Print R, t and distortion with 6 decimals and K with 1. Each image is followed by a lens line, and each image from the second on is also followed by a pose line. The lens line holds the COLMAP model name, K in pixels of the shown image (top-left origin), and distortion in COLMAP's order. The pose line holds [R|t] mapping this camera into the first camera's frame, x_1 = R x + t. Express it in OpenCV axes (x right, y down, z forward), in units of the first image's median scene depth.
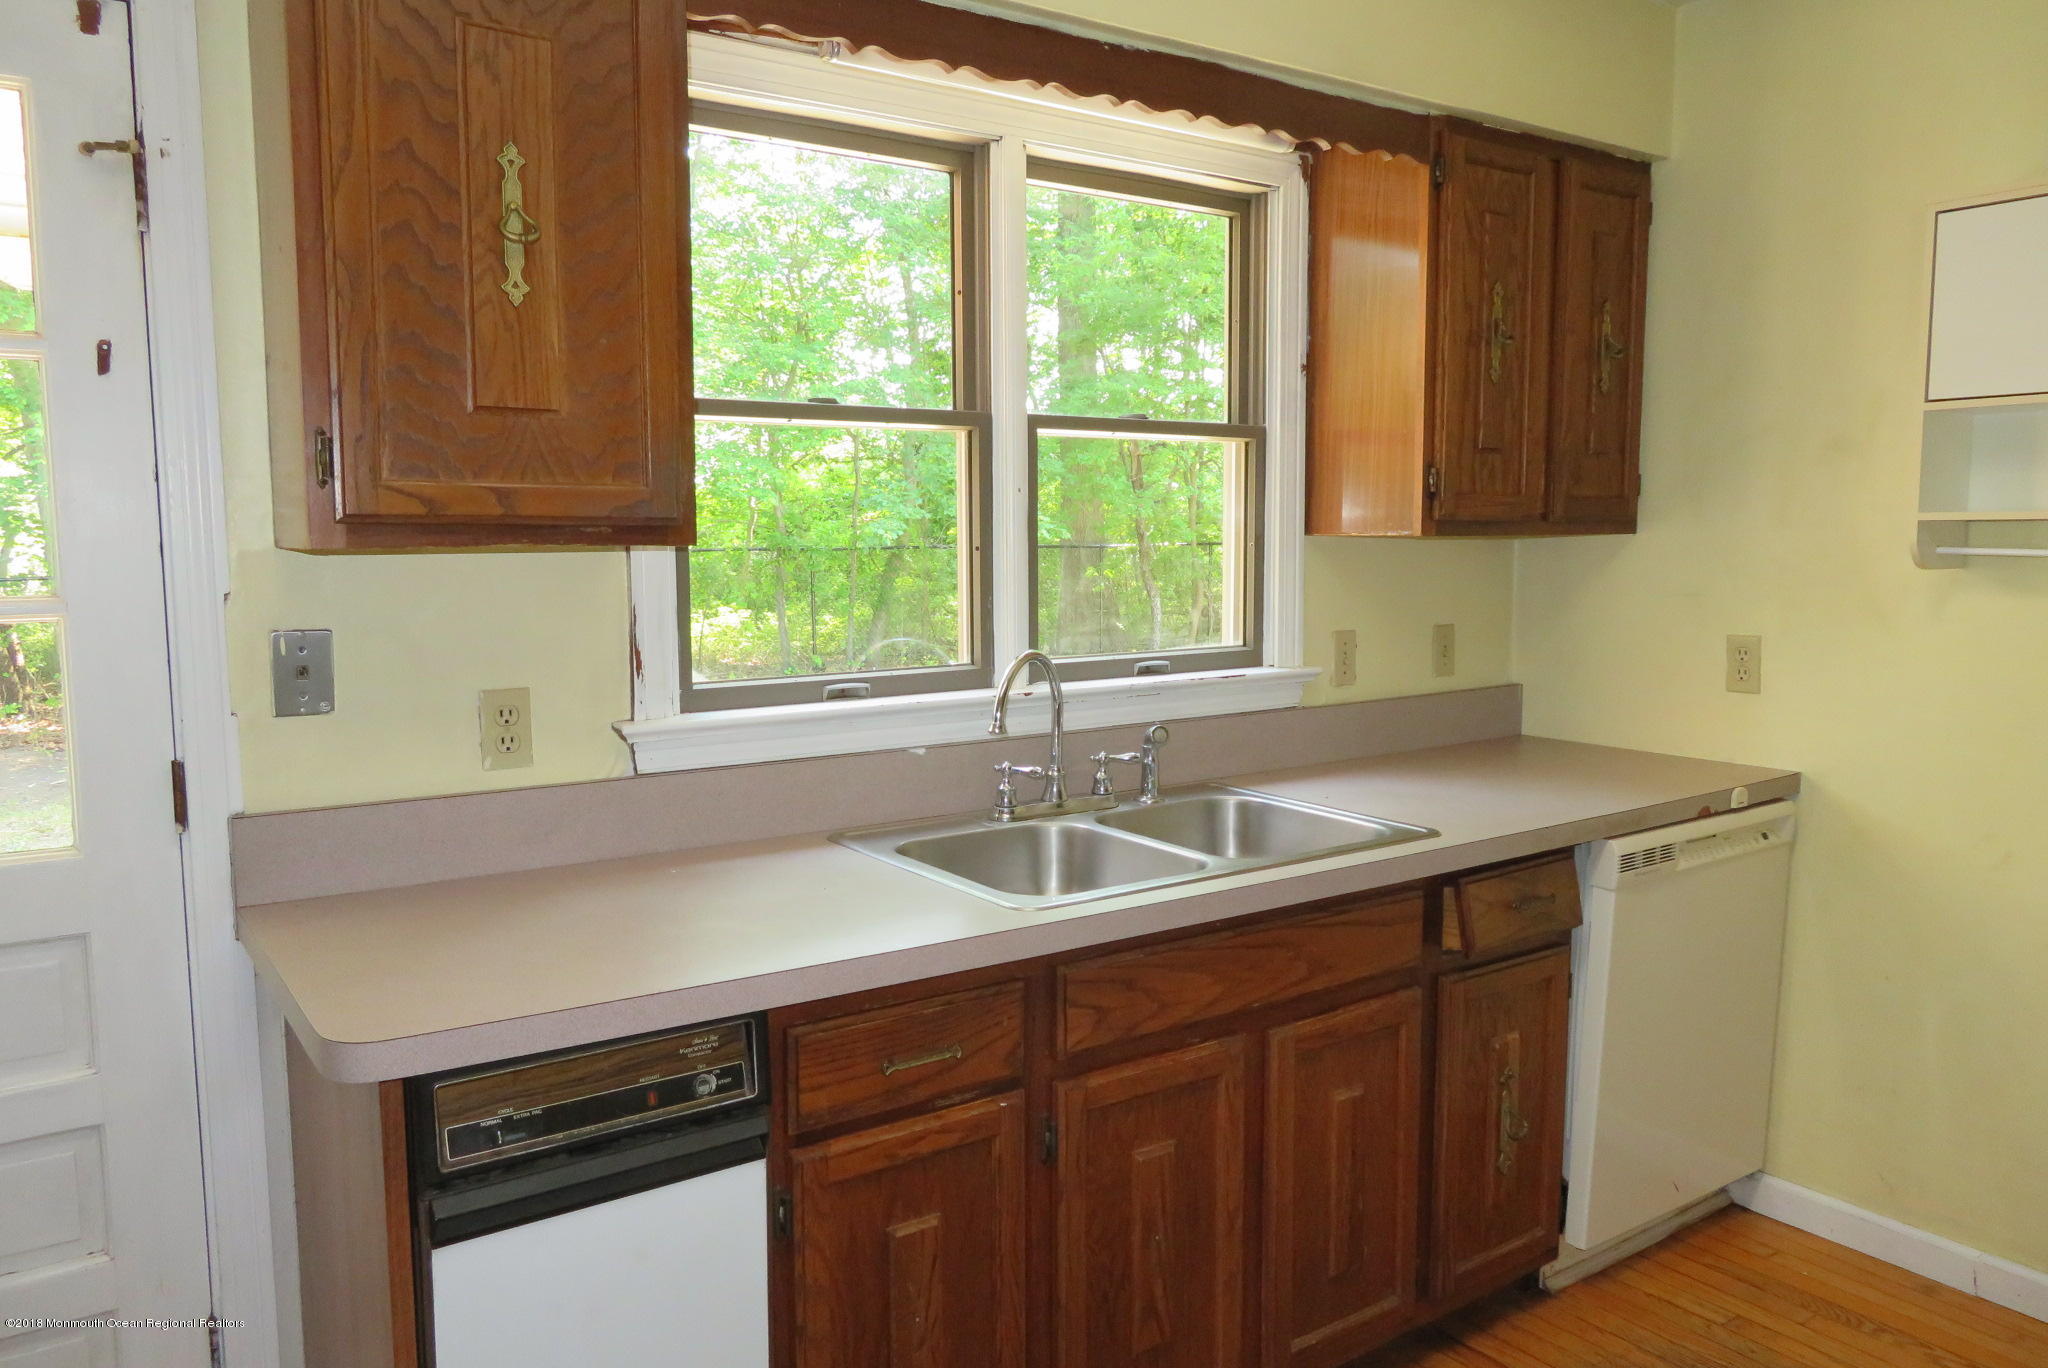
lens RADIAL K [[1462.6, 0, 1024.7], [0, 1462.6, 685.6], [0, 0, 1]] dist [-0.013312, 0.006914]
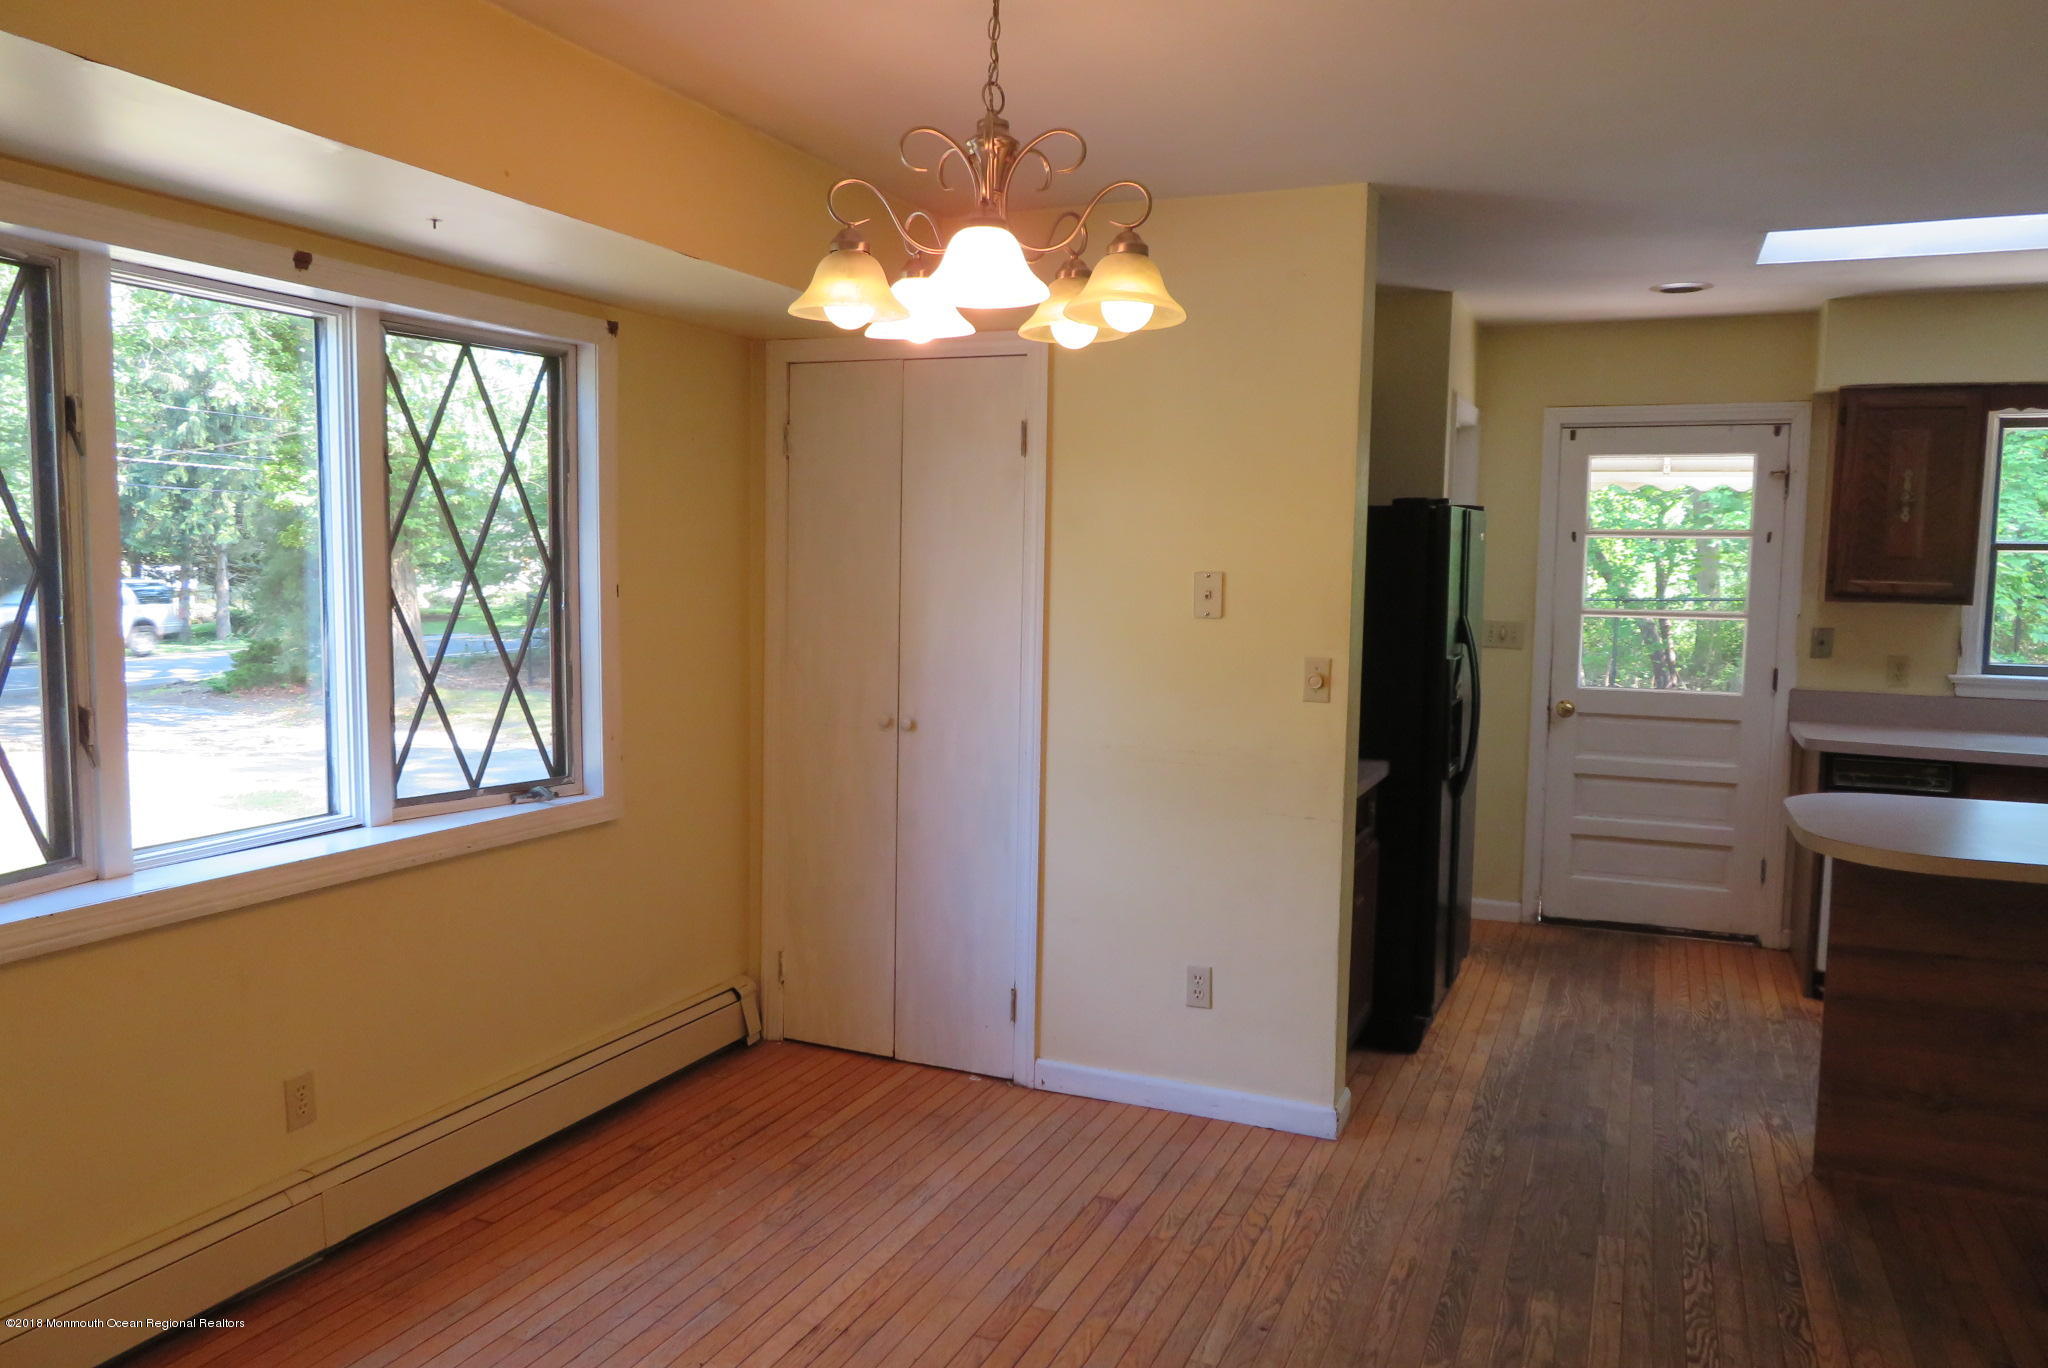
lens RADIAL K [[1462.6, 0, 1023.1], [0, 1462.6, 686.7], [0, 0, 1]] dist [-0.013312, 0.006914]
pose [[0.530407, 0.090775, -0.842869, 1.158565], [-0.103840, 0.993720, 0.041676, 0.126128], [0.841359, 0.065418, 0.536503, -1.959822]]
